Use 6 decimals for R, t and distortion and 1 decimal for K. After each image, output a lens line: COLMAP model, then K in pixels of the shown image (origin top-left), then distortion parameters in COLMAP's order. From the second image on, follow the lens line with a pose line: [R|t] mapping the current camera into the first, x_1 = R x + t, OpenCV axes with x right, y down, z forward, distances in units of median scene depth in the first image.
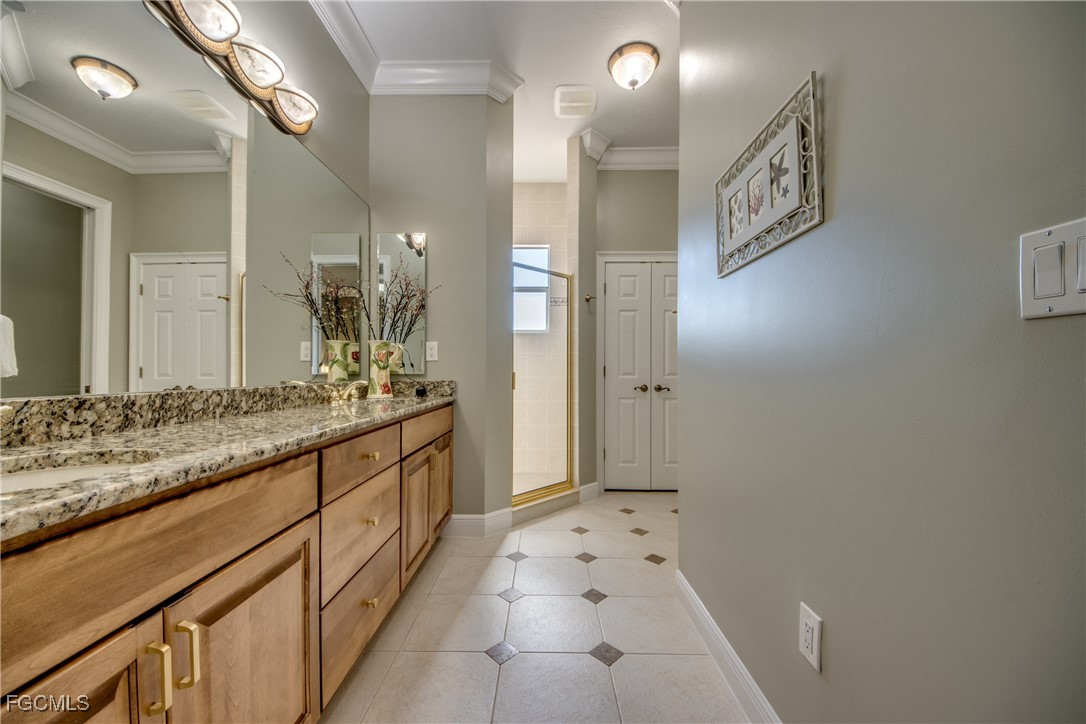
lens RADIAL K [[412.2, 0, 543.0], [0, 412.2, 366.2], [0, 0, 1]] dist [0.016989, -0.009871]
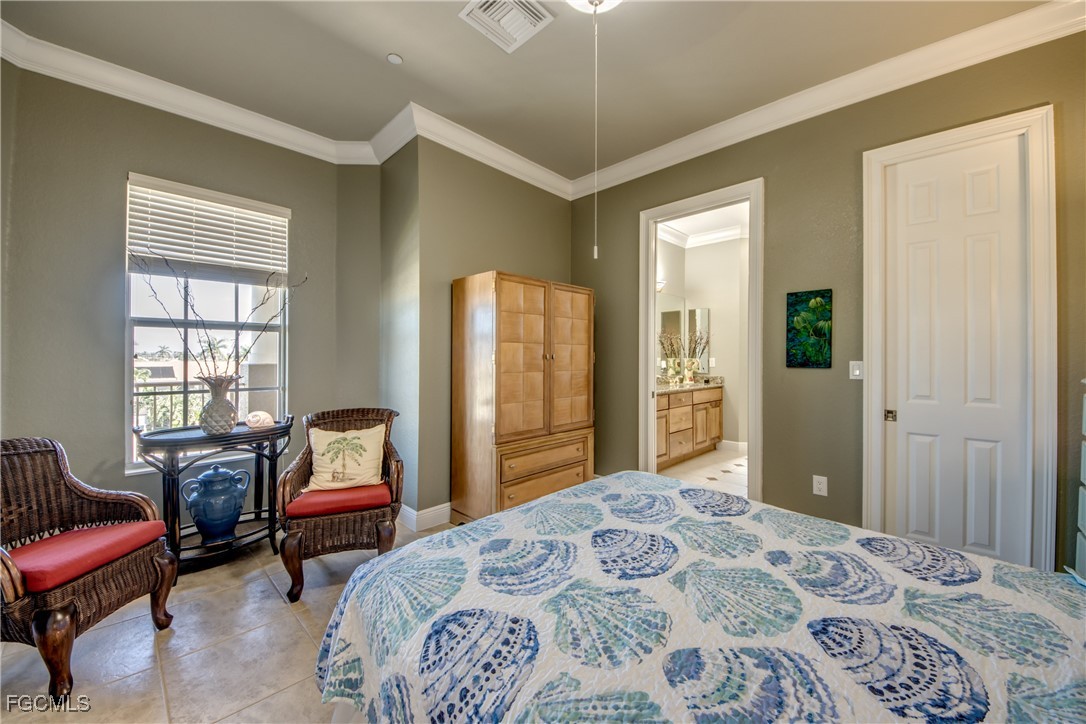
lens RADIAL K [[412.2, 0, 549.3], [0, 412.2, 359.0], [0, 0, 1]] dist [0.016989, -0.009871]
pose [[0.741184, 0.007996, -0.671255, 0.597784], [-0.000583, 0.999936, 0.011267, -0.085204], [0.671302, -0.007960, 0.741141, -1.276320]]
